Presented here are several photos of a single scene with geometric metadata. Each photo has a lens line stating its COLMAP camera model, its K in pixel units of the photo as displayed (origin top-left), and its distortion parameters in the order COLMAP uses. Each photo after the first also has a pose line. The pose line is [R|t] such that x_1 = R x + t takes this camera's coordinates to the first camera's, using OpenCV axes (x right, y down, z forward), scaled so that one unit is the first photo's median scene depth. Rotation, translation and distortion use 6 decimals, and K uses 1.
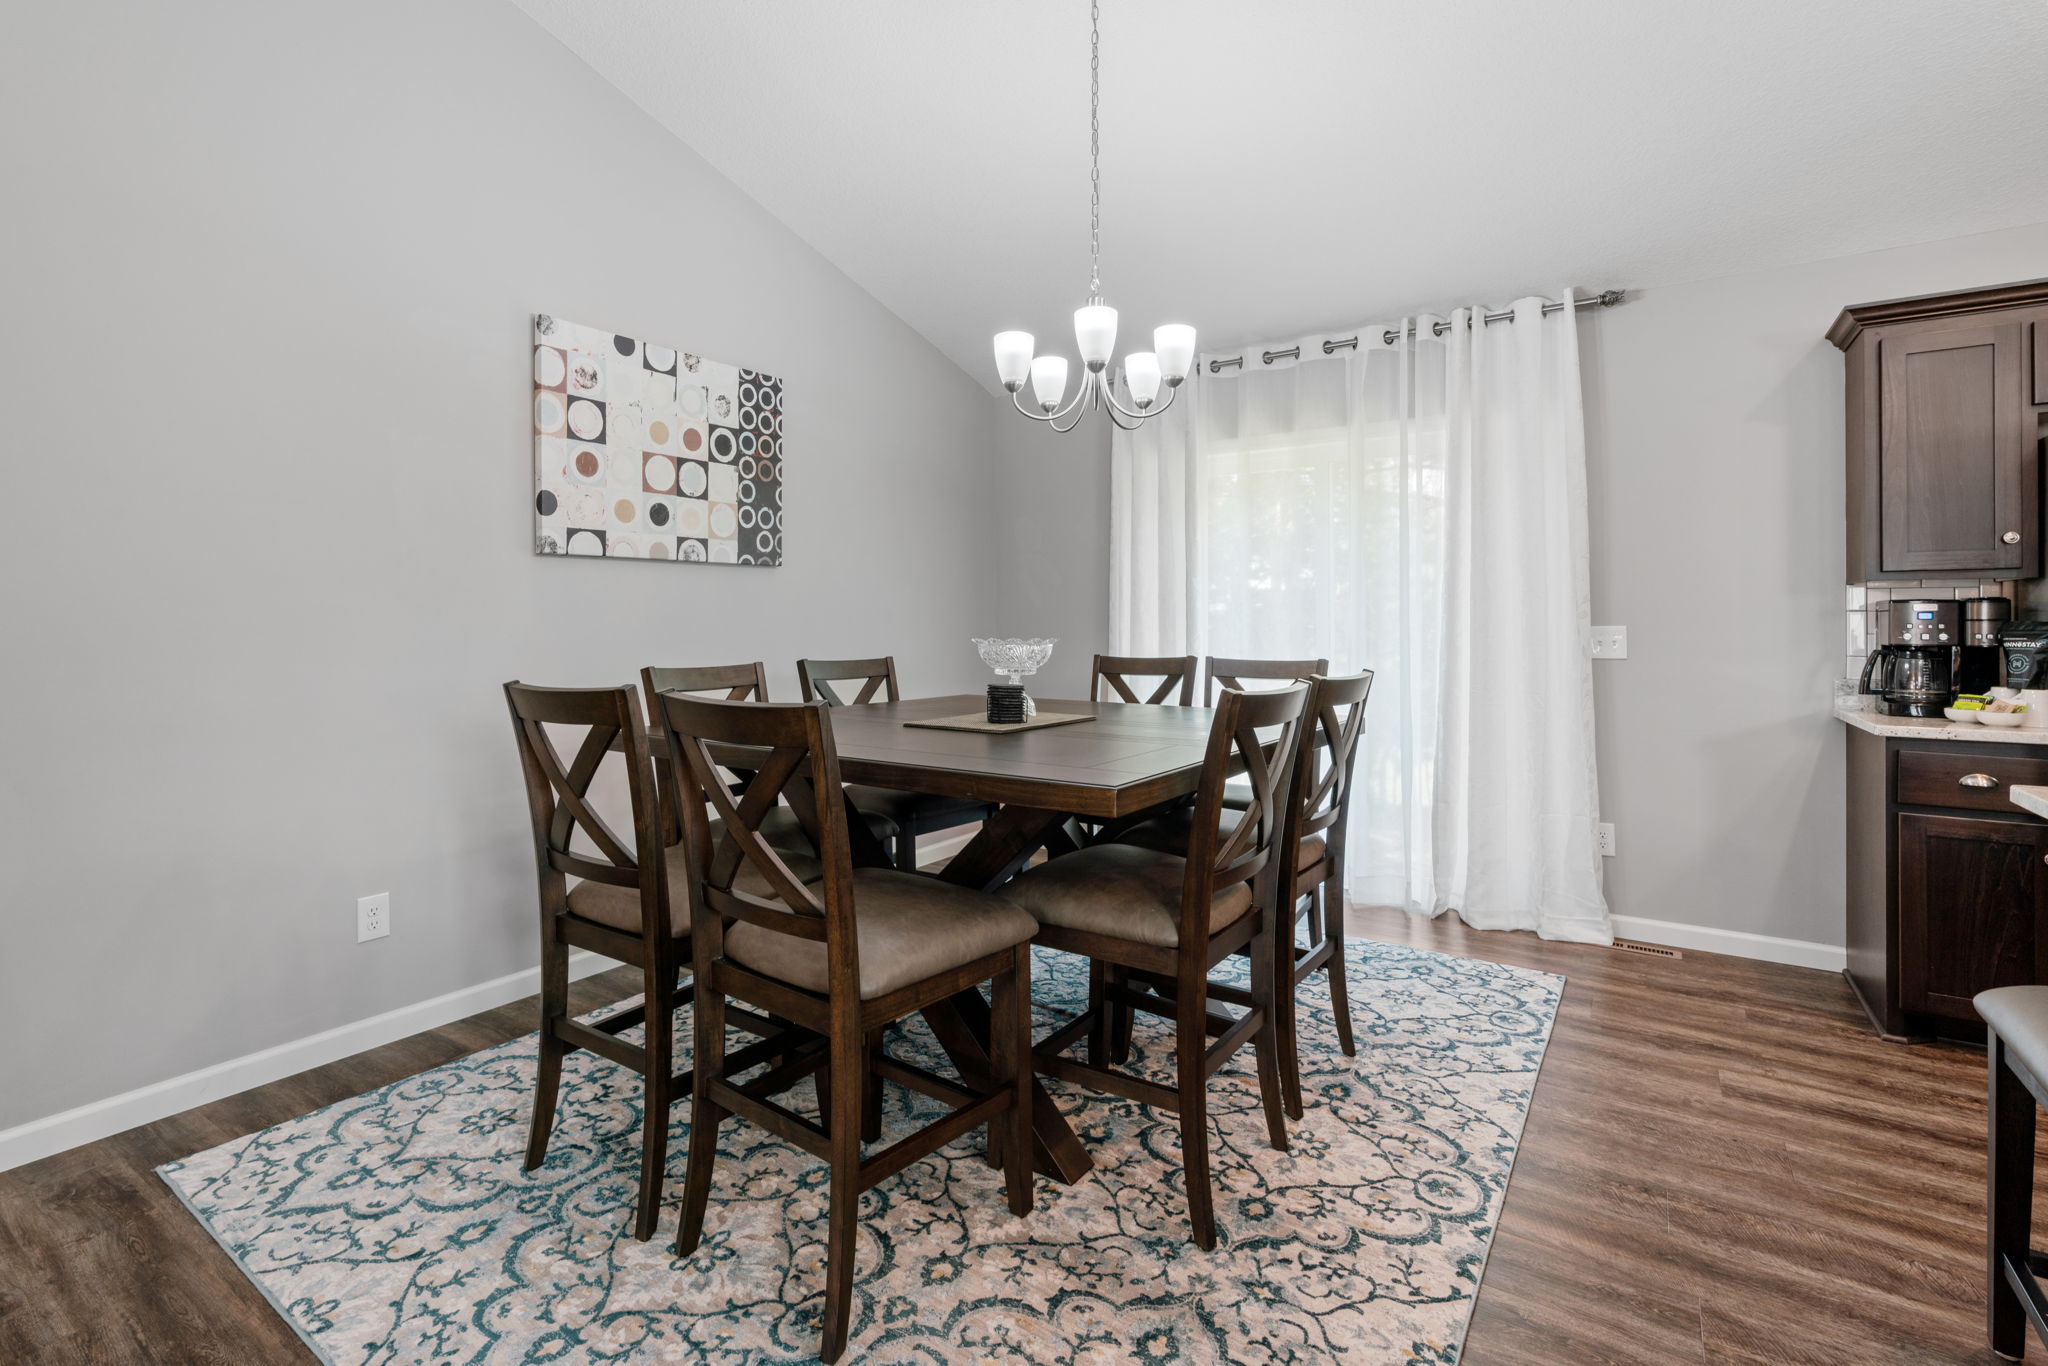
lens RADIAL K [[919.2, 0, 1032.5], [0, 919.2, 615.6], [0, 0, 1]] dist [-0.002025, 0.000662]
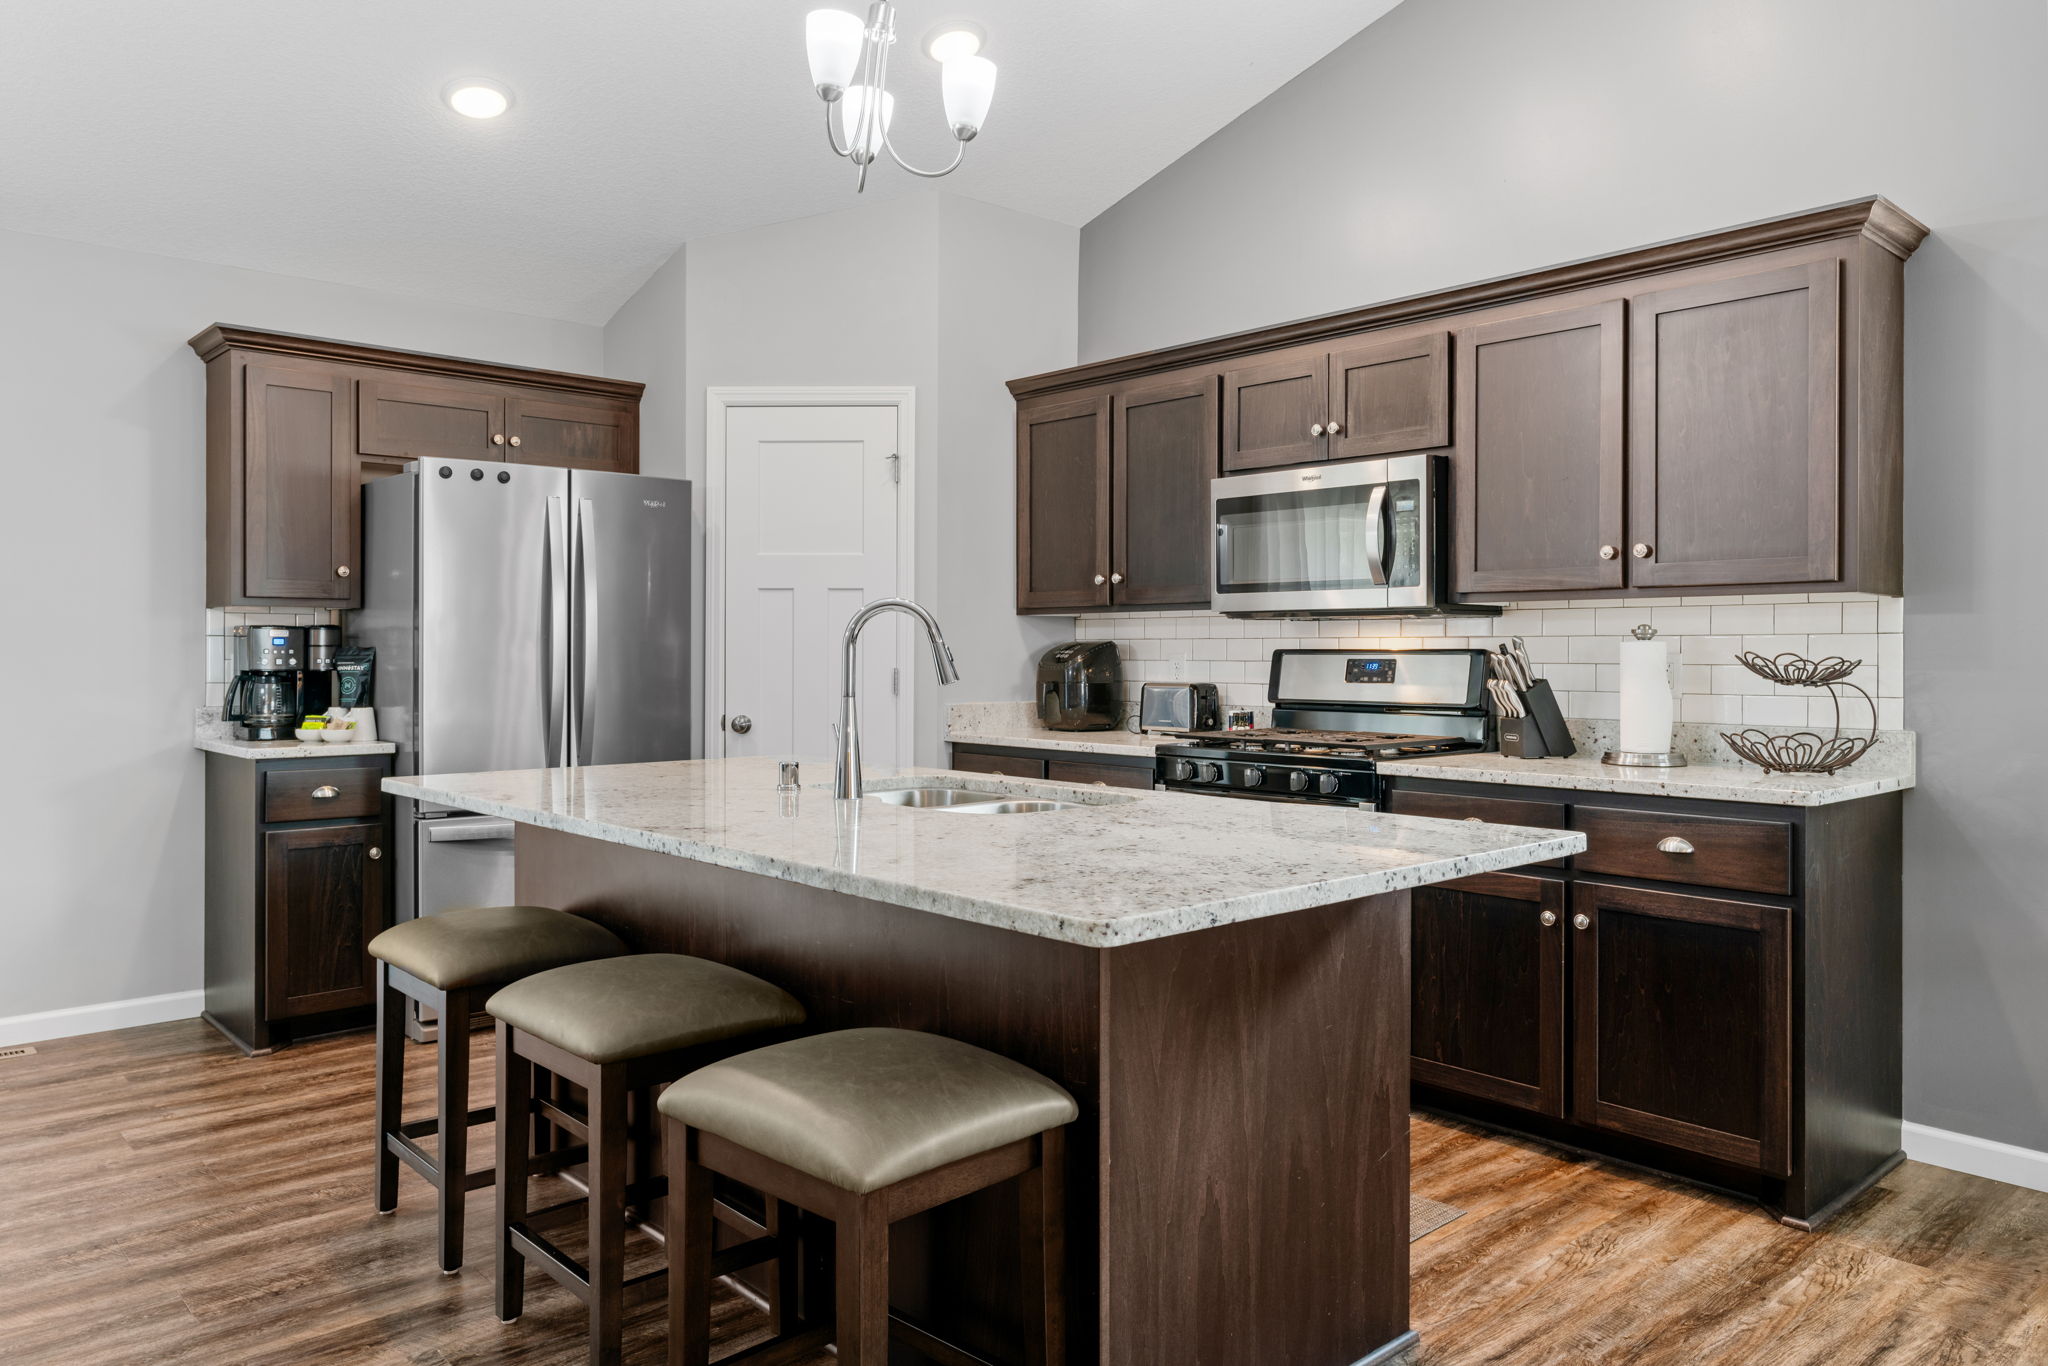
lens RADIAL K [[1391.4, 0, 1026.7], [0, 1391.4, 667.6], [0, 0, 1]] dist [0.023493, -0.004956]
pose [[0.237091, -0.011914, 0.971414, -0.361206], [-0.009055, 0.999854, 0.014473, -0.000691], [-0.971445, -0.012228, 0.236948, -0.191115]]
